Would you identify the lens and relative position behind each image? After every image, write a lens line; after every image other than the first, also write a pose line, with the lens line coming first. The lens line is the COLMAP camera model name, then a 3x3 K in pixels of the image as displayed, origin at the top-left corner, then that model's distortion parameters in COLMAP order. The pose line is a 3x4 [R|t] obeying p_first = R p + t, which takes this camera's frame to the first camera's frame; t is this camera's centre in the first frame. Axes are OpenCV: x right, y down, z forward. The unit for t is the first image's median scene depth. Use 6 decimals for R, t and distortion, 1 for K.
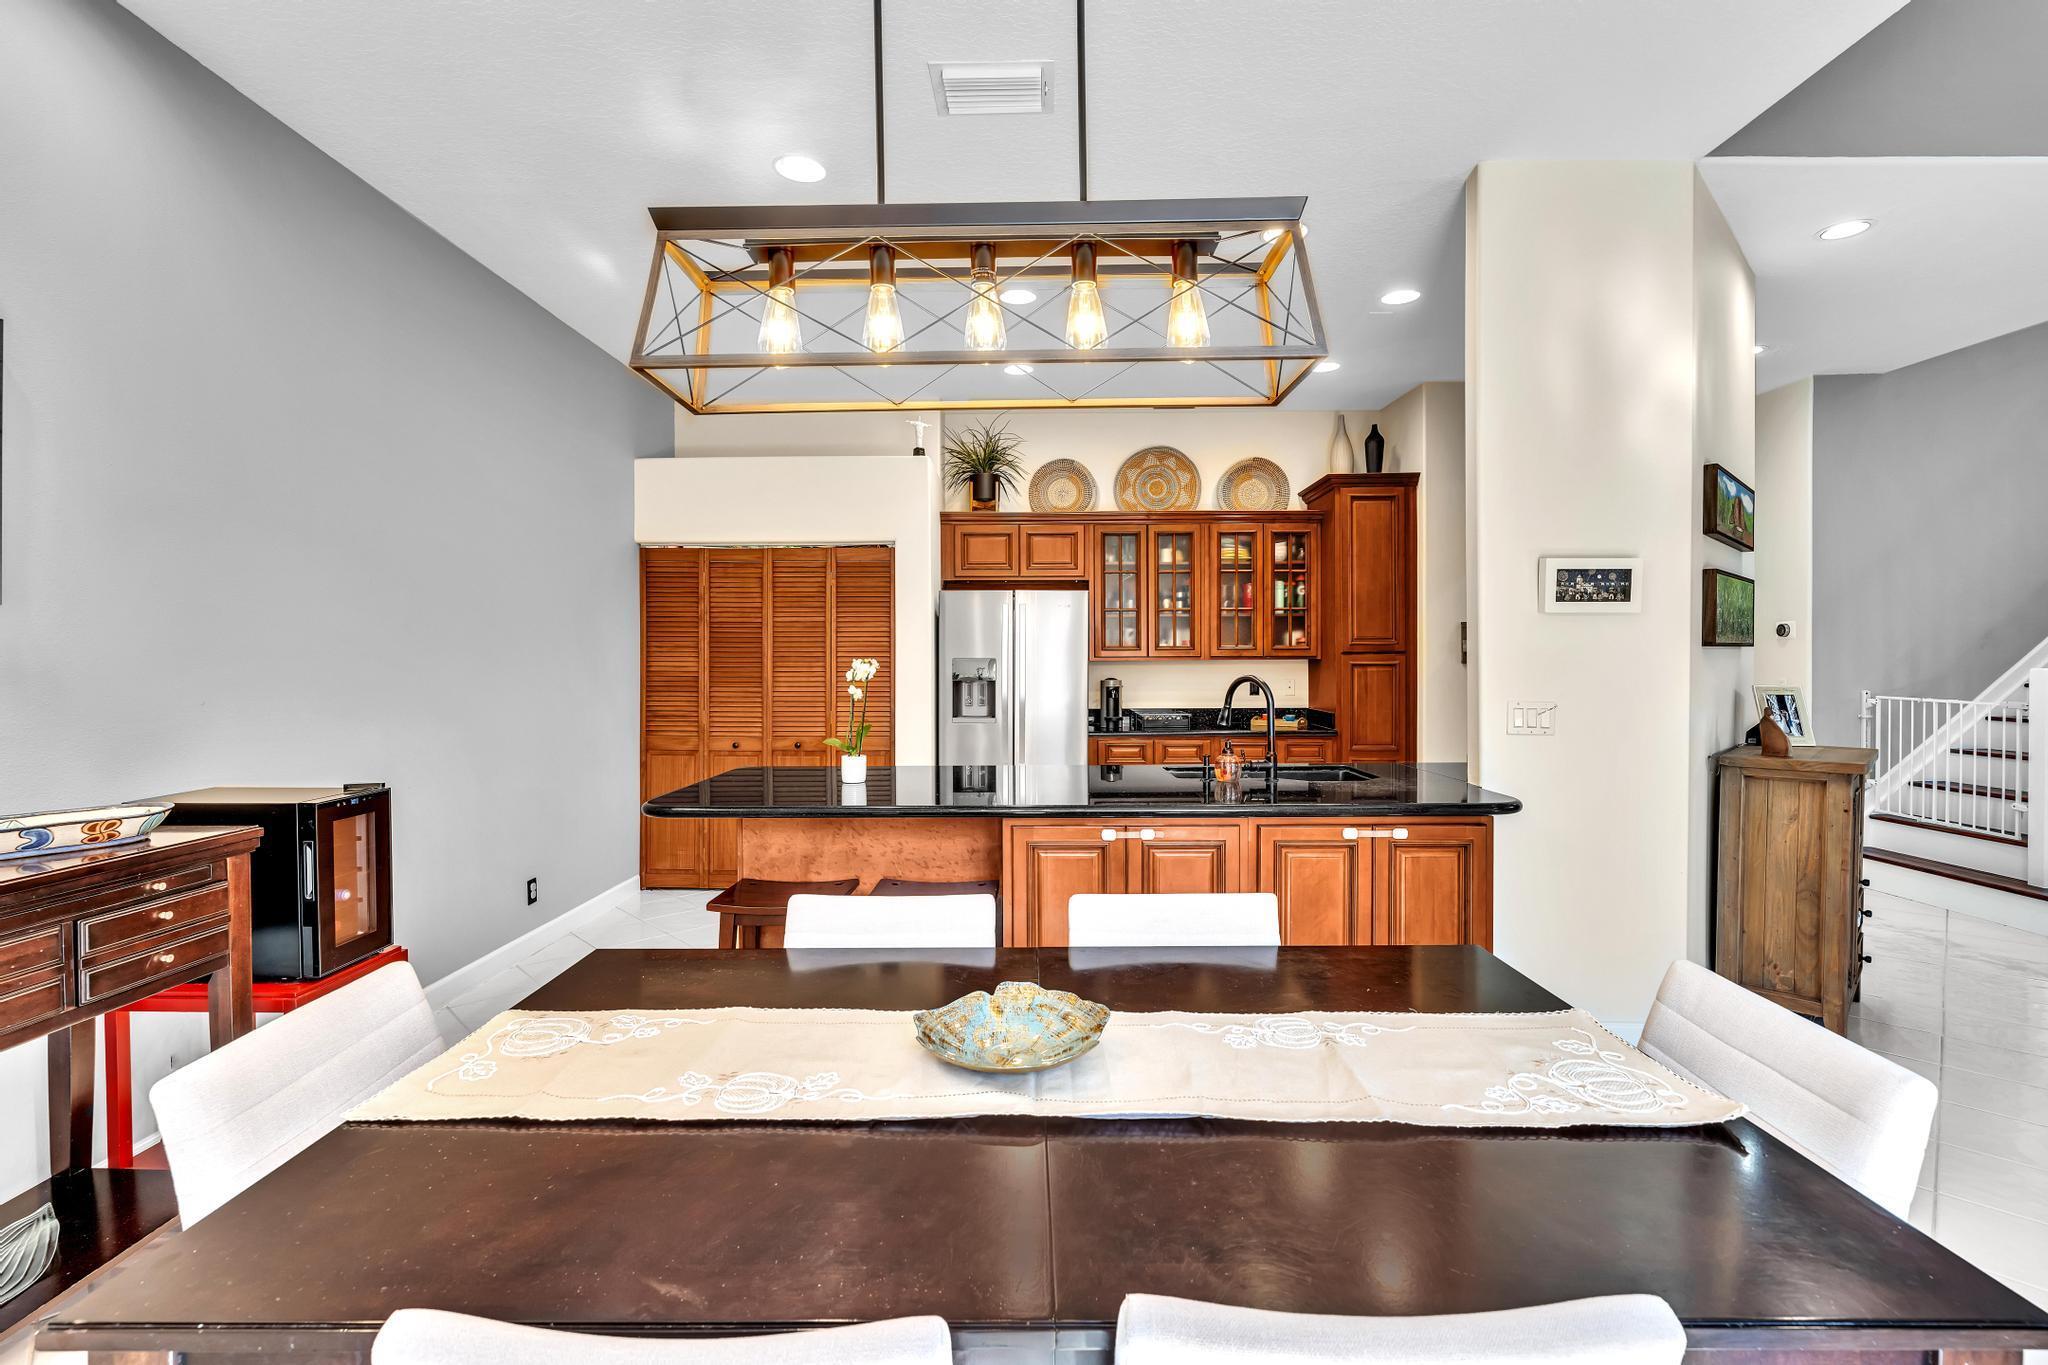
lens RADIAL K [[910.7, 0, 1020.0], [0, 910.7, 673.3], [0, 0, 1]] dist [-0.007061, 0.000344]
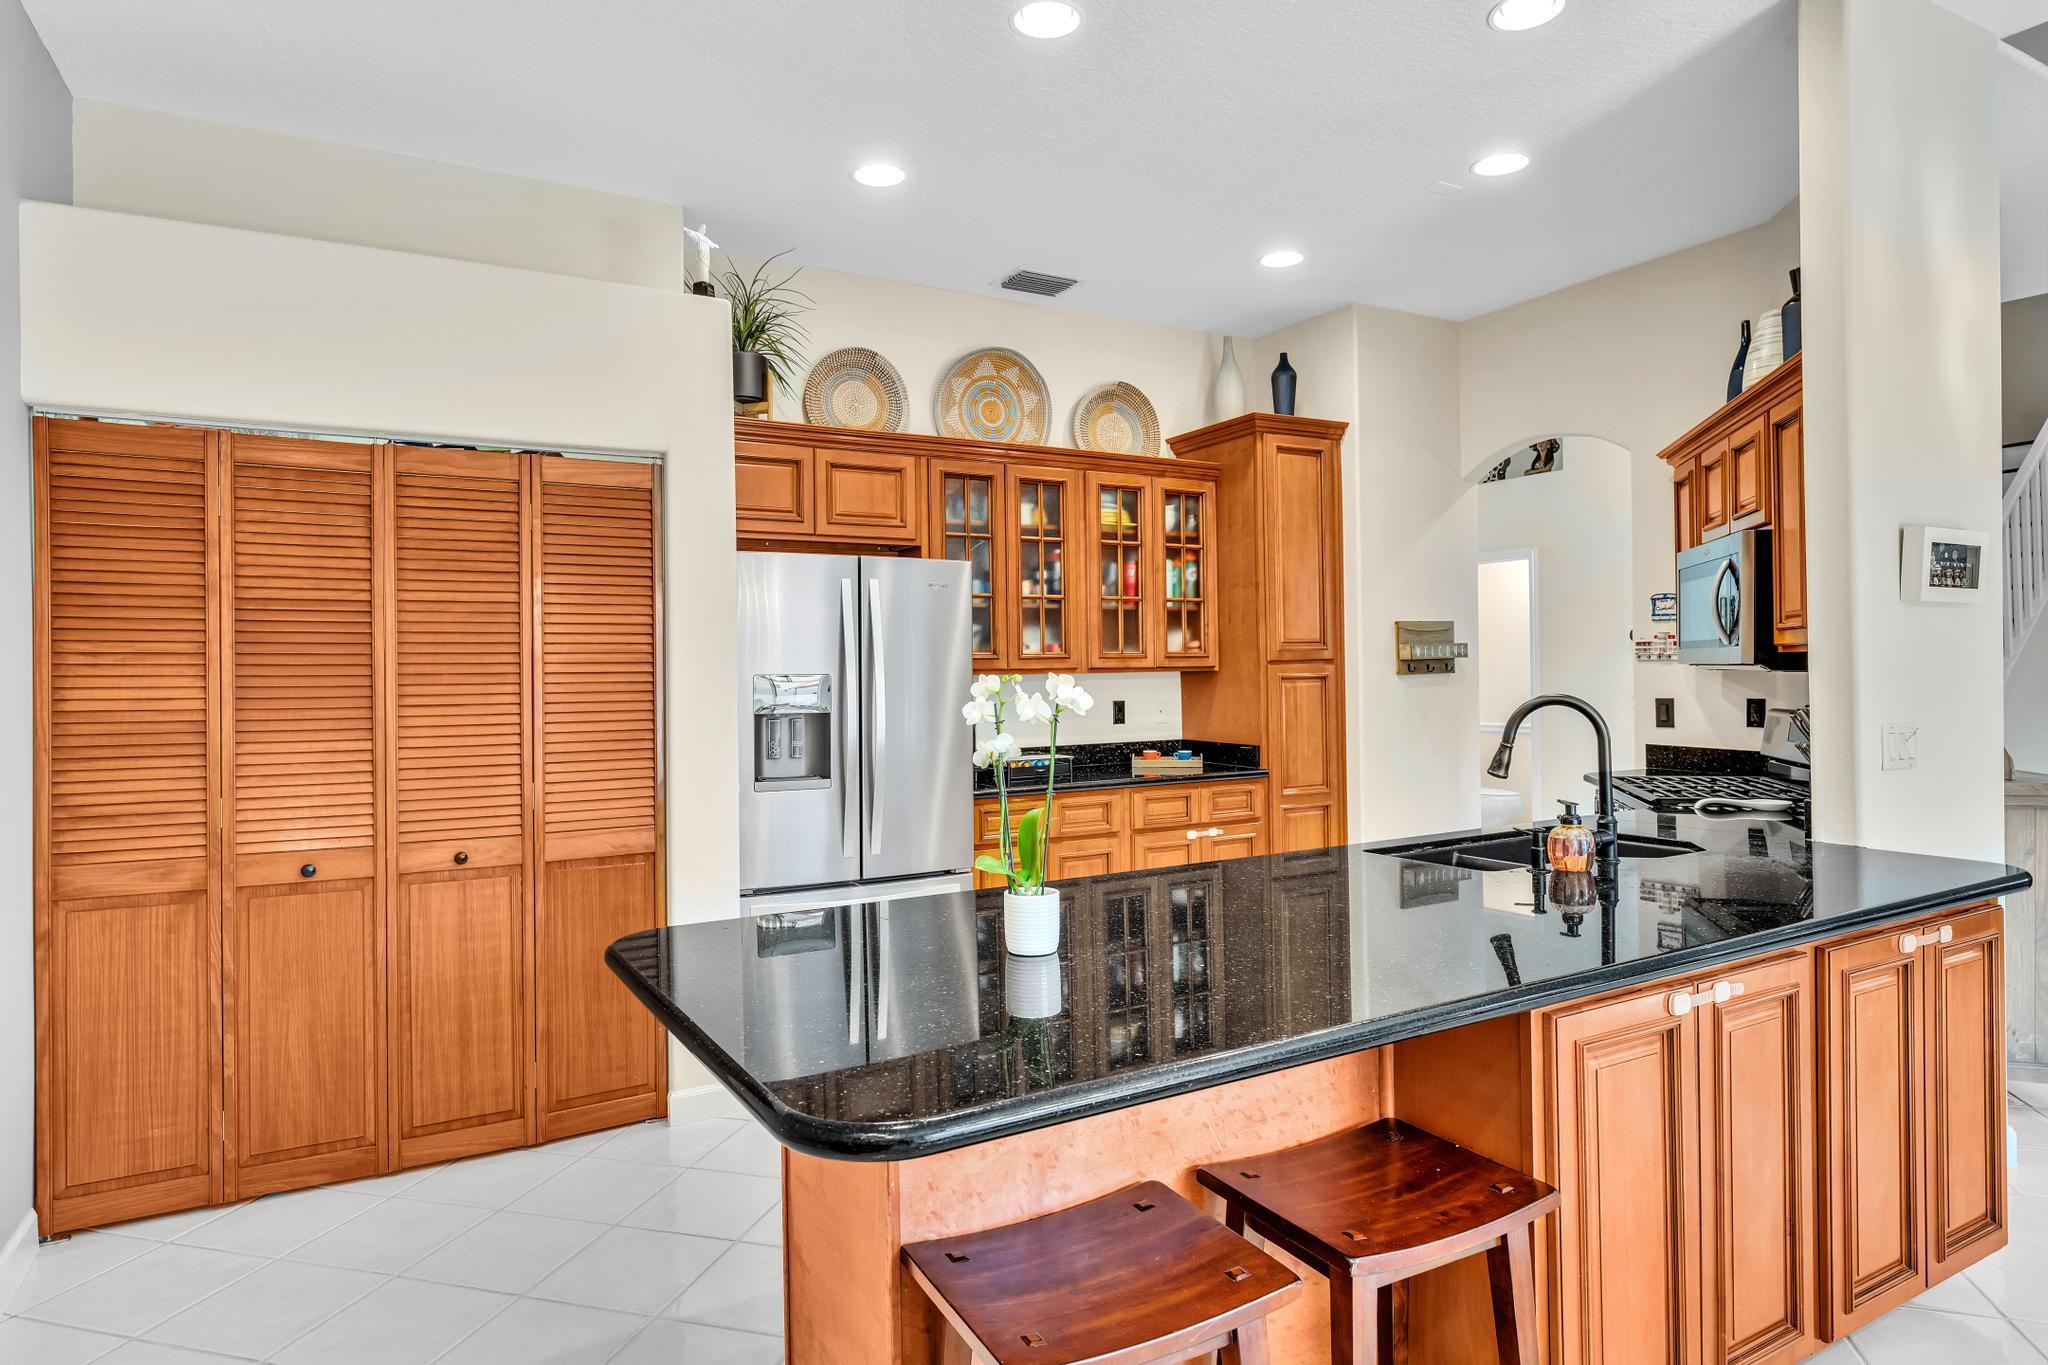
lens RADIAL K [[1166.8, 0, 1028.0], [0, 1166.8, 667.8], [0, 0, 1]] dist [-0.002455, 0.001712]
pose [[0.864100, -0.006999, 0.503271, -0.262953], [0.017617, 0.999711, -0.016345, -0.005379], [-0.503011, 0.022990, 0.863974, 0.281807]]
